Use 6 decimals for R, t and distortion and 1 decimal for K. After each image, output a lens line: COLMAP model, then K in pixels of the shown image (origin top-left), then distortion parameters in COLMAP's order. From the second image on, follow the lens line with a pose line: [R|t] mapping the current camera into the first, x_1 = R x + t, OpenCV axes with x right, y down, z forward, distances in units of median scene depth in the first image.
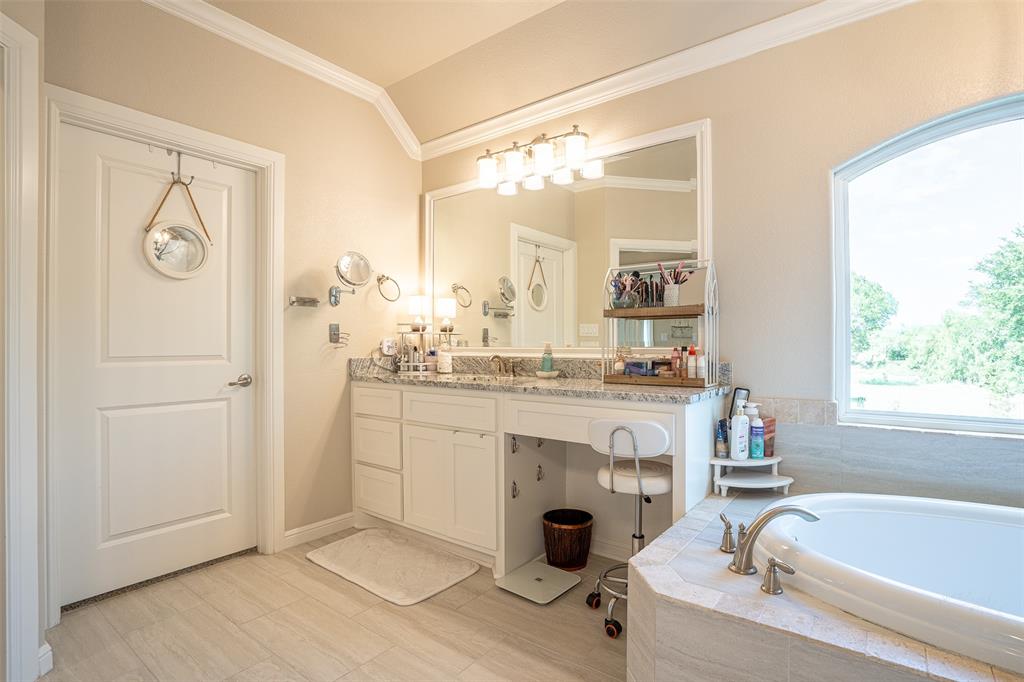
lens RADIAL K [[474.0, 0, 503.0], [0, 474.0, 342.5], [0, 0, 1]] dist [-0.048197, 0.012432]
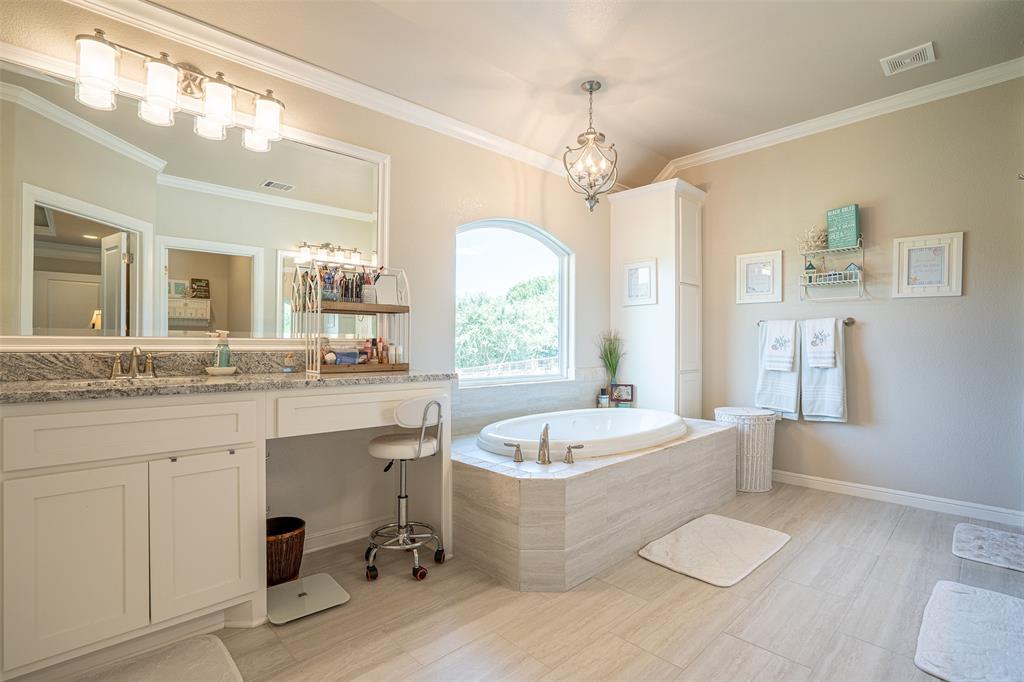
lens RADIAL K [[474.0, 0, 506.6], [0, 474.0, 344.9], [0, 0, 1]] dist [-0.048197, 0.012432]
pose [[0.191273, 0.003463, 0.981531, -0.700362], [-0.008354, 0.999963, -0.001900, 0.023545], [-0.981501, -0.007837, 0.191295, 0.431504]]
